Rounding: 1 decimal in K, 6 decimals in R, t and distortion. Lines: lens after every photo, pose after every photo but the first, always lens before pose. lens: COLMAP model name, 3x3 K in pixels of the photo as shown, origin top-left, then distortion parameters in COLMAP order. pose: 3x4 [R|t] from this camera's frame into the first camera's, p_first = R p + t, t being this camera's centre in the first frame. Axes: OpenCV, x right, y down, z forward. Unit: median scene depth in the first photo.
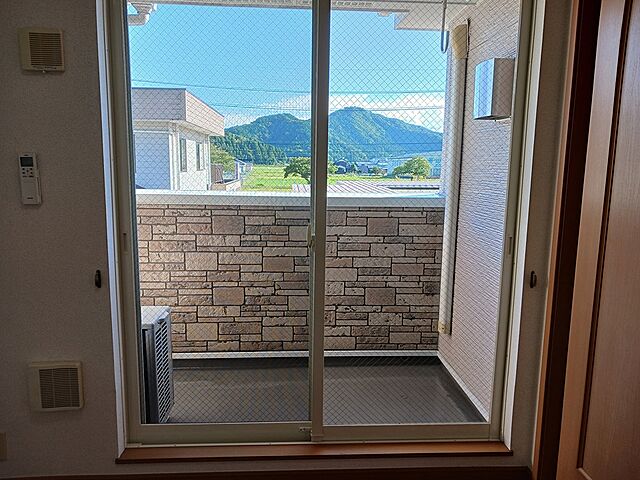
lens RADIAL K [[500.8, 0, 320.0], [0, 500.8, 240.0], [0, 0, 1]] dist [0.011226, -0.002011]
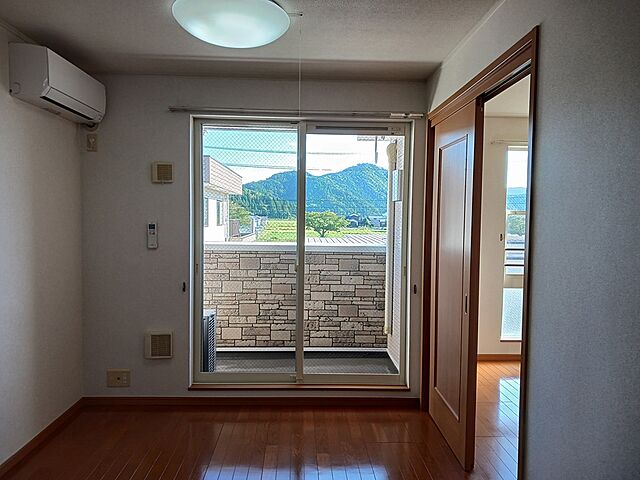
lens RADIAL K [[500.8, 0, 320.0], [0, 500.8, 240.0], [0, 0, 1]] dist [0.011226, -0.002011]
pose [[0.999613, 0.000265, -0.027827, 0.078123], [-0.003213, 0.994365, -0.105964, 0.060832], [0.027642, 0.106012, 0.993981, -0.548024]]
